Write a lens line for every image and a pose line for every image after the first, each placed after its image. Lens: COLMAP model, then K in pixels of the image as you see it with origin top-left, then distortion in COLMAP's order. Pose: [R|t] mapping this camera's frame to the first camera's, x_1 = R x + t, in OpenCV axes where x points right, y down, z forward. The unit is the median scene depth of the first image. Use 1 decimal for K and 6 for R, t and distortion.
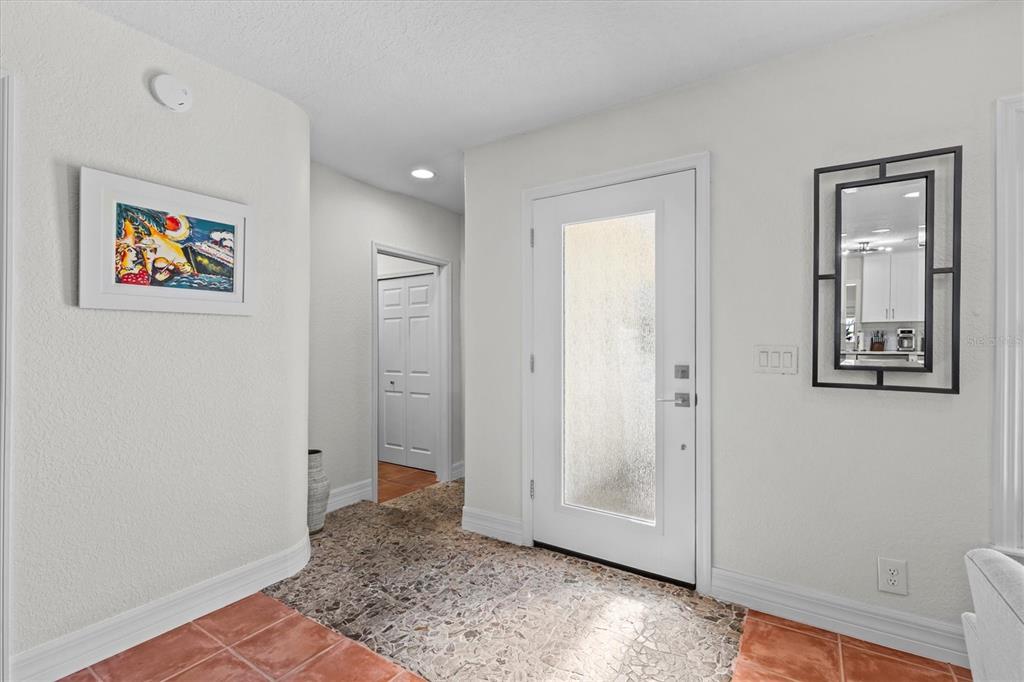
lens RADIAL K [[465.1, 0, 508.4], [0, 465.1, 335.9], [0, 0, 1]] dist [0.014254, -0.000384]
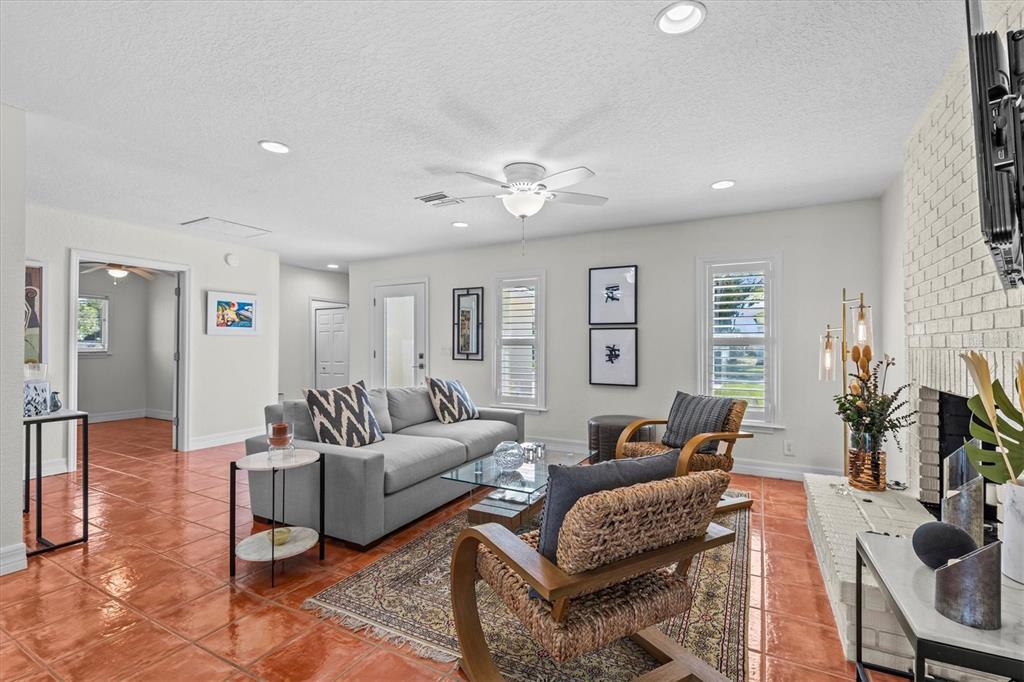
lens RADIAL K [[465.1, 0, 512.1], [0, 465.1, 346.5], [0, 0, 1]] dist [0.014254, -0.000384]
pose [[0.997447, -0.000735, 0.071406, 0.833358], [-0.000132, 0.999926, 0.012136, -0.016194], [-0.071410, -0.012114, 0.997373, -2.081193]]
